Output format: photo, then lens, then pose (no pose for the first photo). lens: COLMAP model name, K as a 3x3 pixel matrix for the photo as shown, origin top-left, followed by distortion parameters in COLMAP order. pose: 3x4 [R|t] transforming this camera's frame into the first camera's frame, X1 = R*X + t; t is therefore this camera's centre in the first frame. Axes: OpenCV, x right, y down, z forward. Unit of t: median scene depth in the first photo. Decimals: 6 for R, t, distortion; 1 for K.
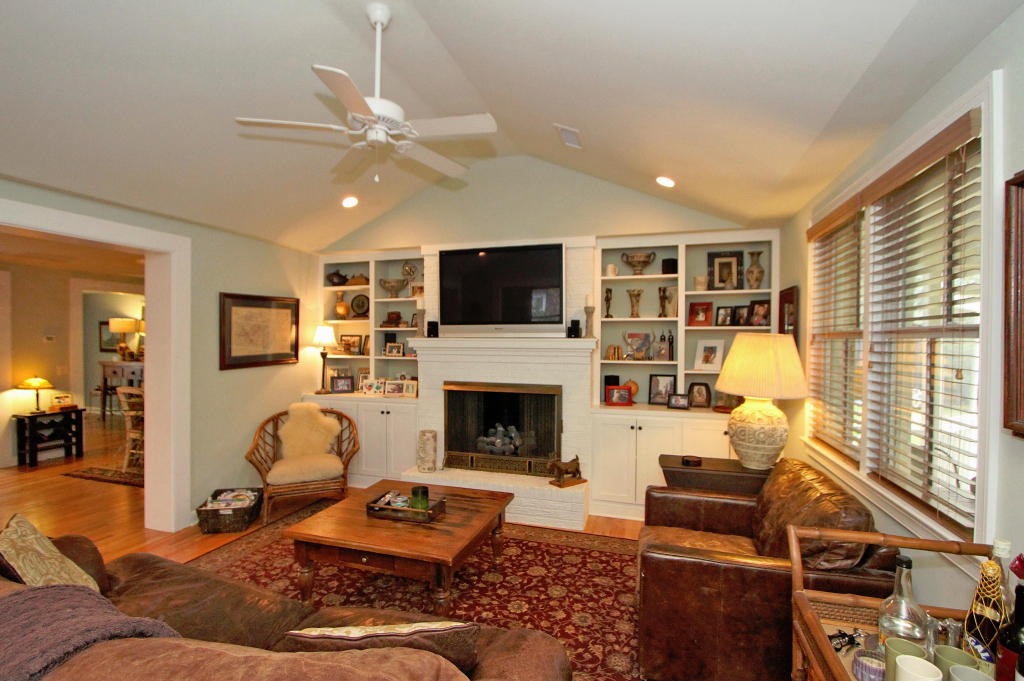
lens RADIAL K [[478.5, 0, 516.9], [0, 478.5, 347.4], [0, 0, 1]] dist [-0.014292, 0.002037]
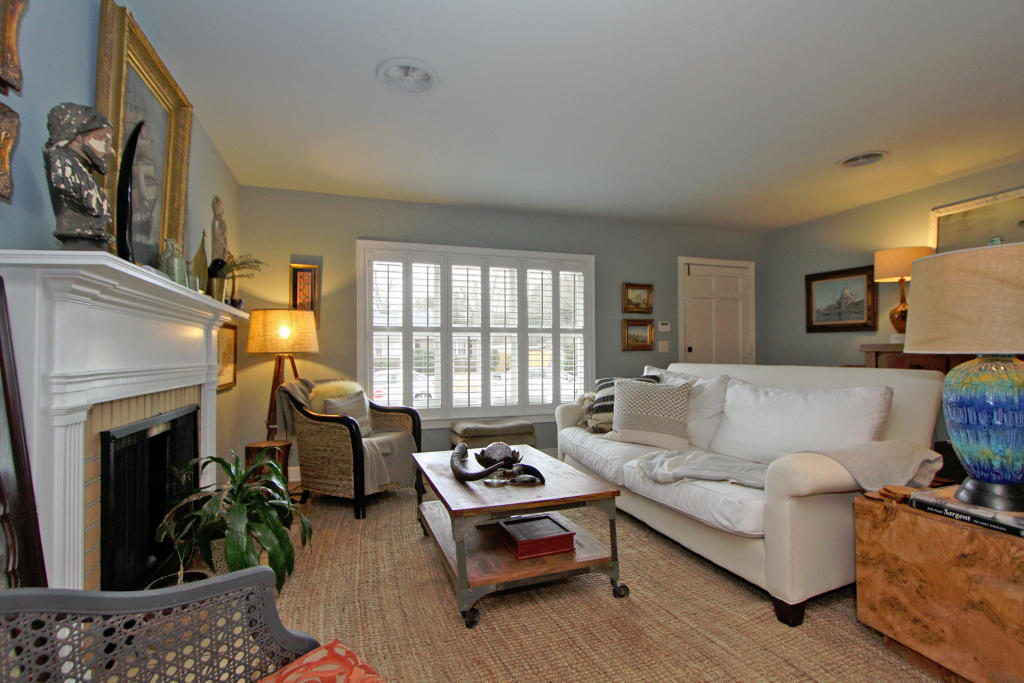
lens RADIAL K [[478.5, 0, 511.7], [0, 478.5, 344.3], [0, 0, 1]] dist [-0.014292, 0.002037]
pose [[0.580594, -0.021649, -0.813905, -1.000777], [-0.005516, 0.999519, -0.030520, 0.064044], [0.814175, 0.022209, 0.580195, 0.662915]]
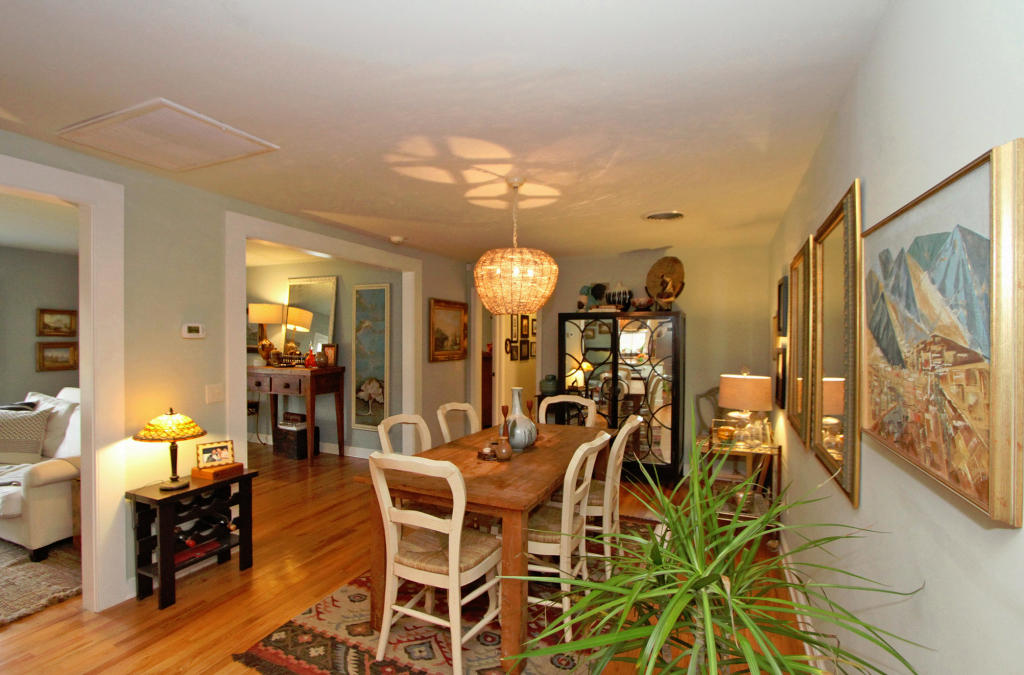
lens RADIAL K [[478.5, 0, 506.4], [0, 478.5, 343.8], [0, 0, 1]] dist [-0.014292, 0.002037]
pose [[0.992071, 0.004175, -0.125609, -0.590915], [-0.004236, 0.999991, -0.000217, -0.006006], [0.125607, 0.000747, 0.992080, 0.538753]]
